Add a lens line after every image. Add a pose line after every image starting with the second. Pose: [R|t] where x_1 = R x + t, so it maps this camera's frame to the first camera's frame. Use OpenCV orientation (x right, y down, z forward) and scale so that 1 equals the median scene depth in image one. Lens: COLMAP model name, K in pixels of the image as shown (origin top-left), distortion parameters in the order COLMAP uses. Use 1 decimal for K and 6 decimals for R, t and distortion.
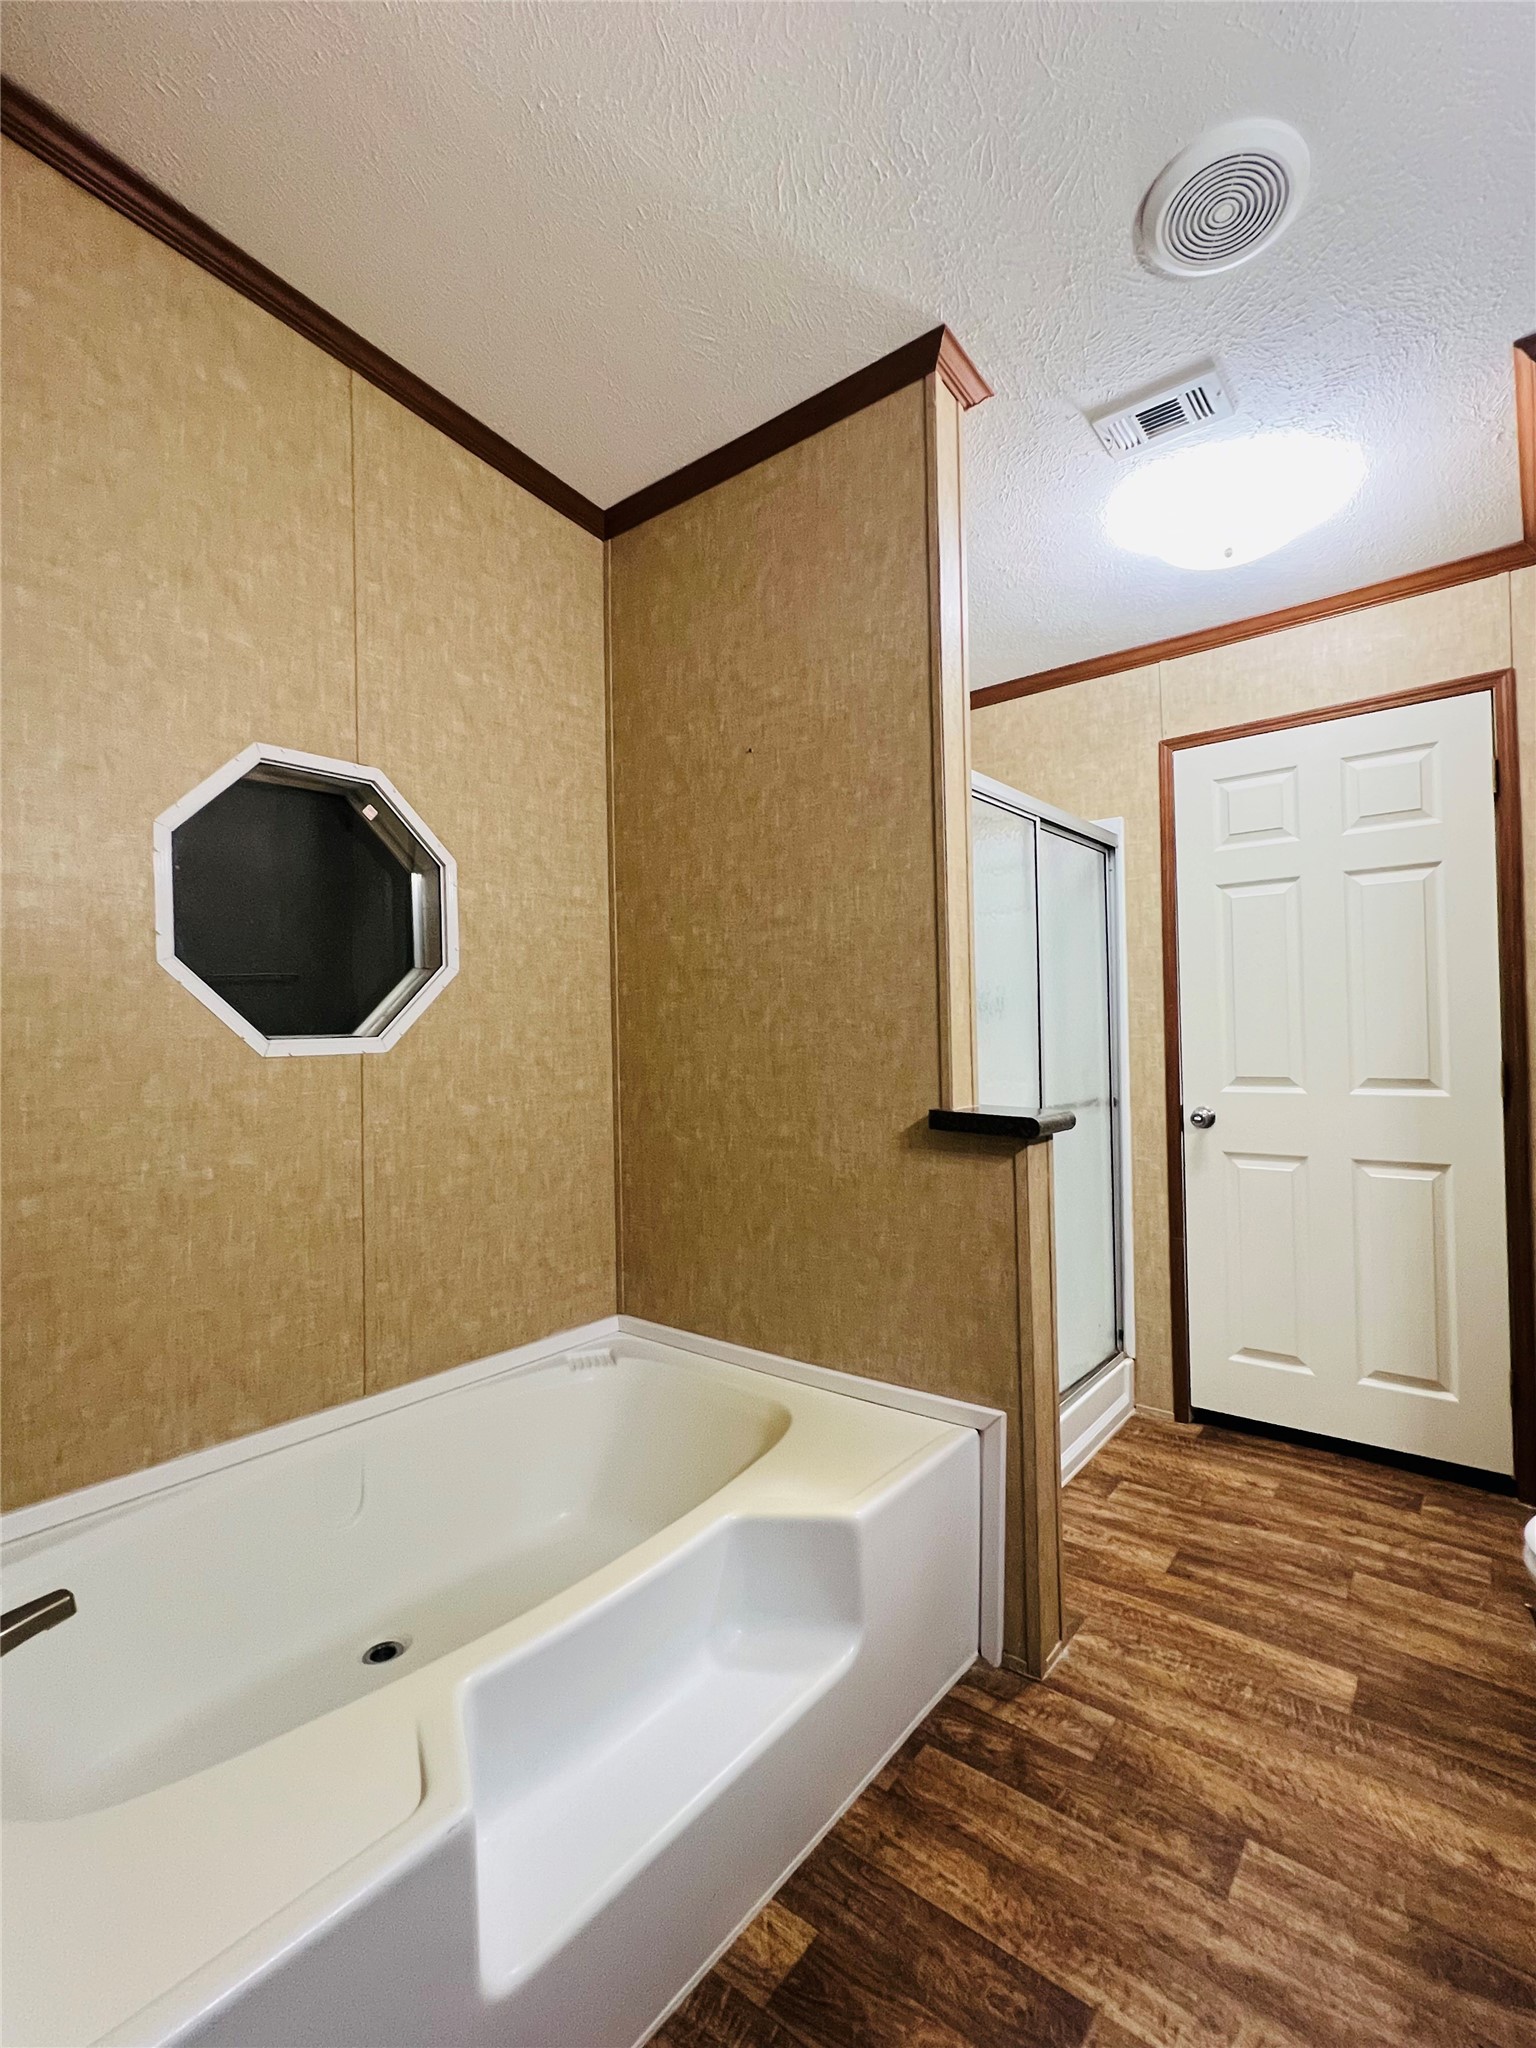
lens RADIAL K [[931.9, 0, 768.7], [0, 931.9, 1019.6], [0, 0, 1]] dist [-0.002323, 0.000325]
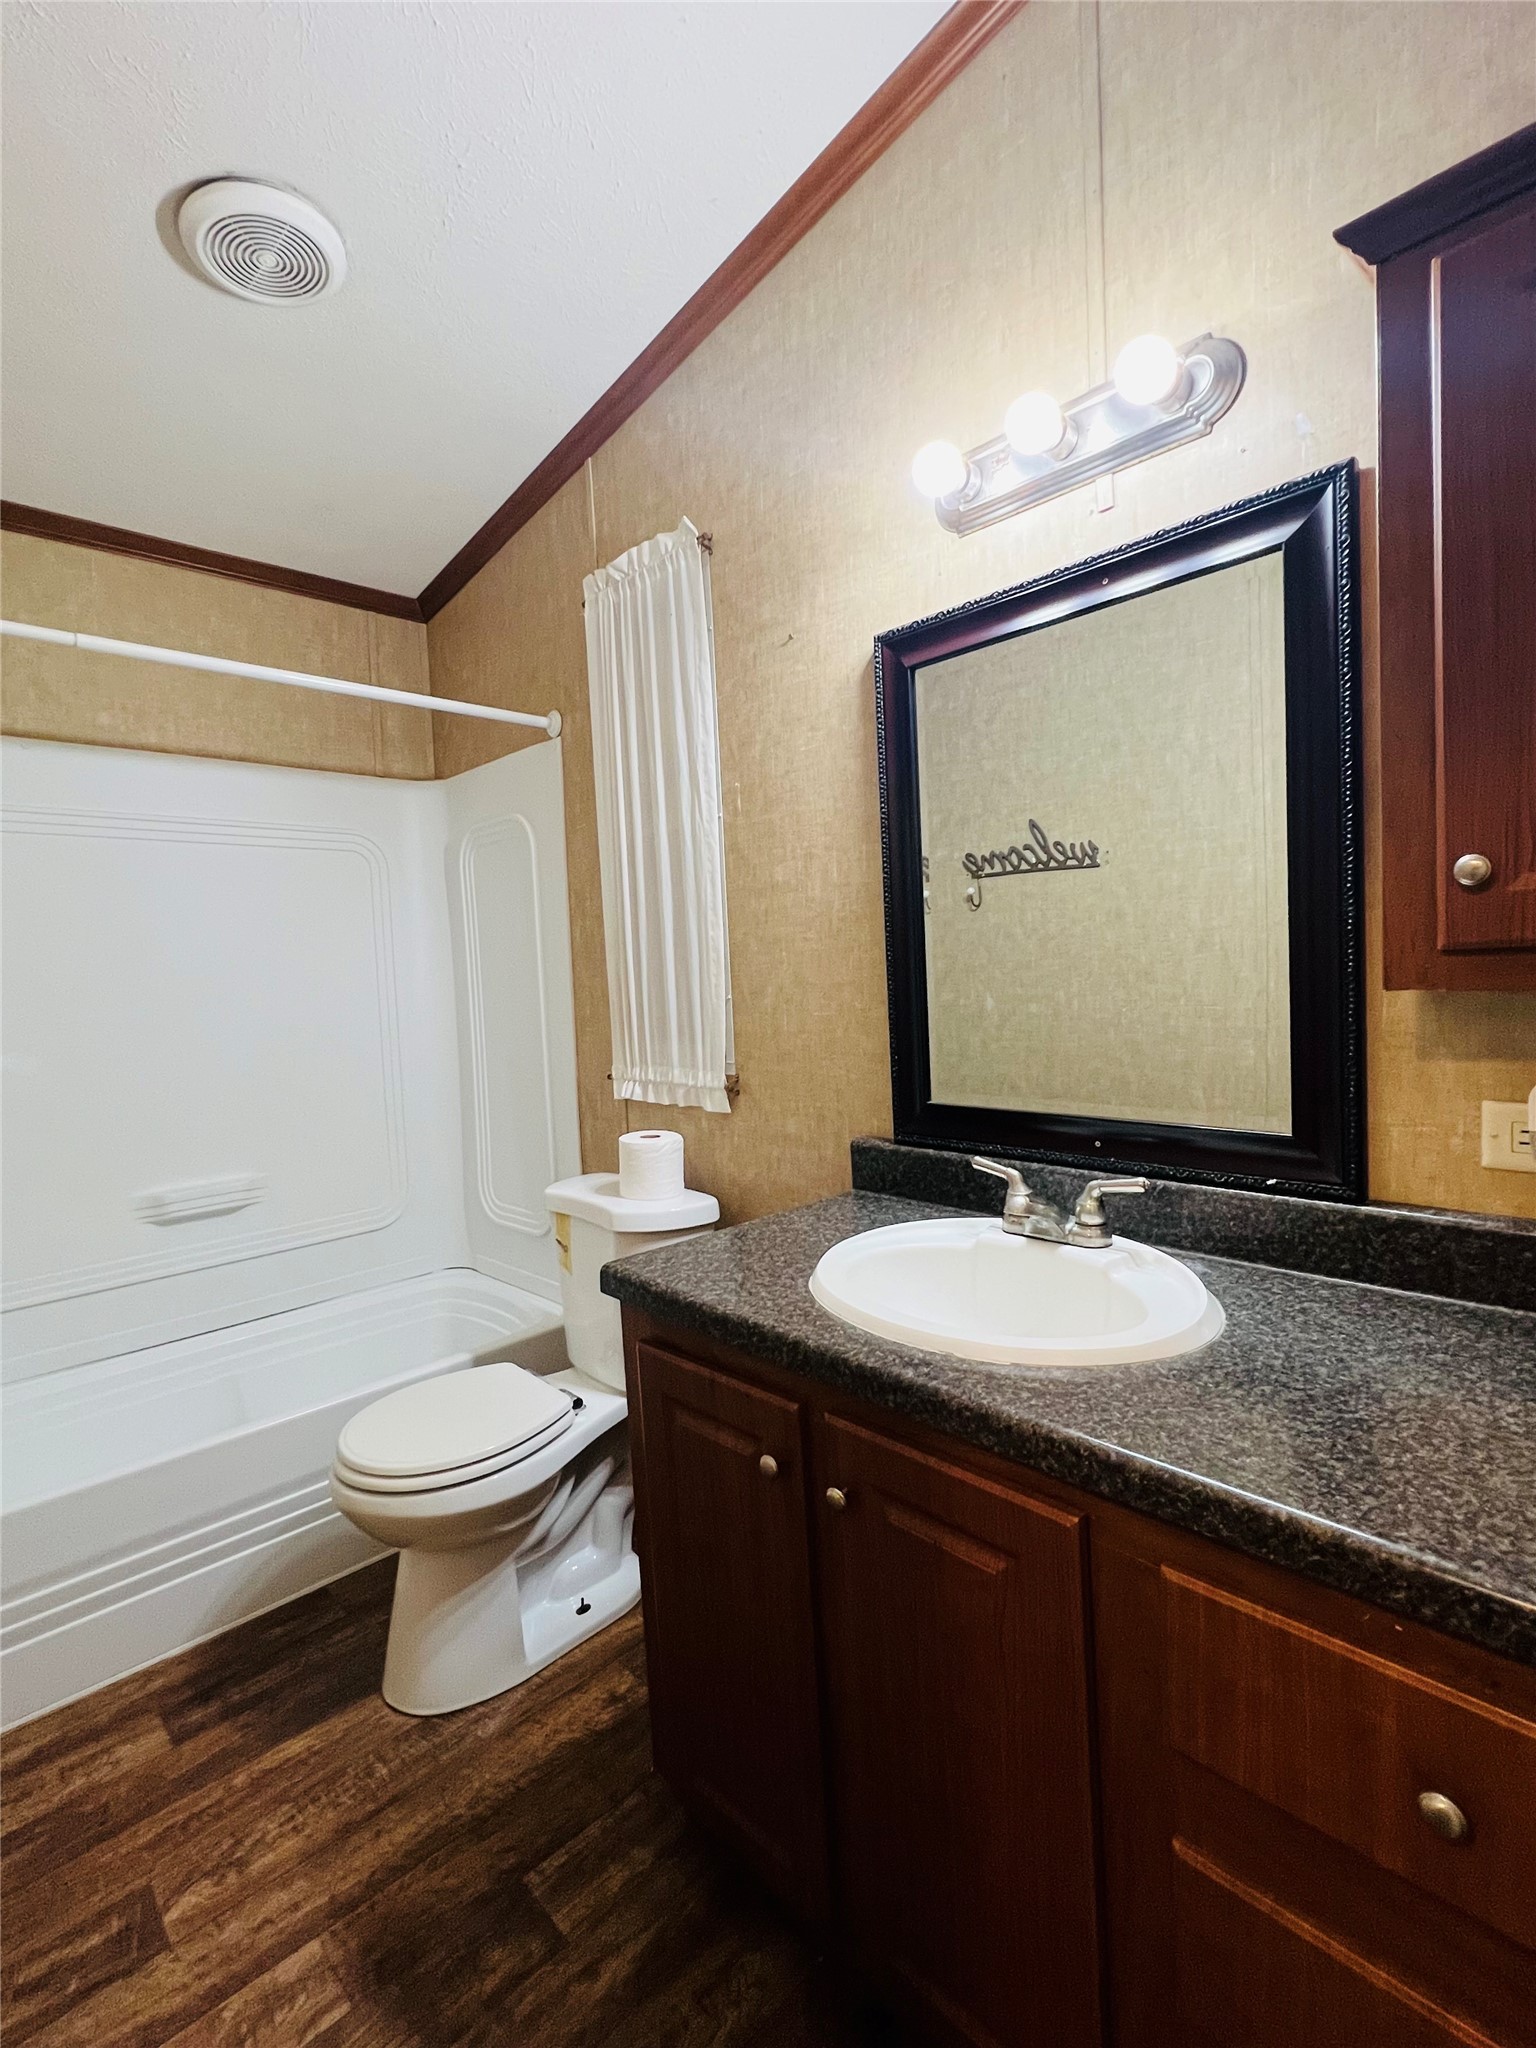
lens RADIAL K [[931.9, 0, 768.7], [0, 931.9, 1019.6], [0, 0, 1]] dist [-0.002323, 0.000325]
pose [[0.123446, -0.038427, 0.991607, -0.296947], [0.019126, 0.999157, 0.036338, -0.022446], [-0.992167, 0.014479, 0.124077, 0.504104]]
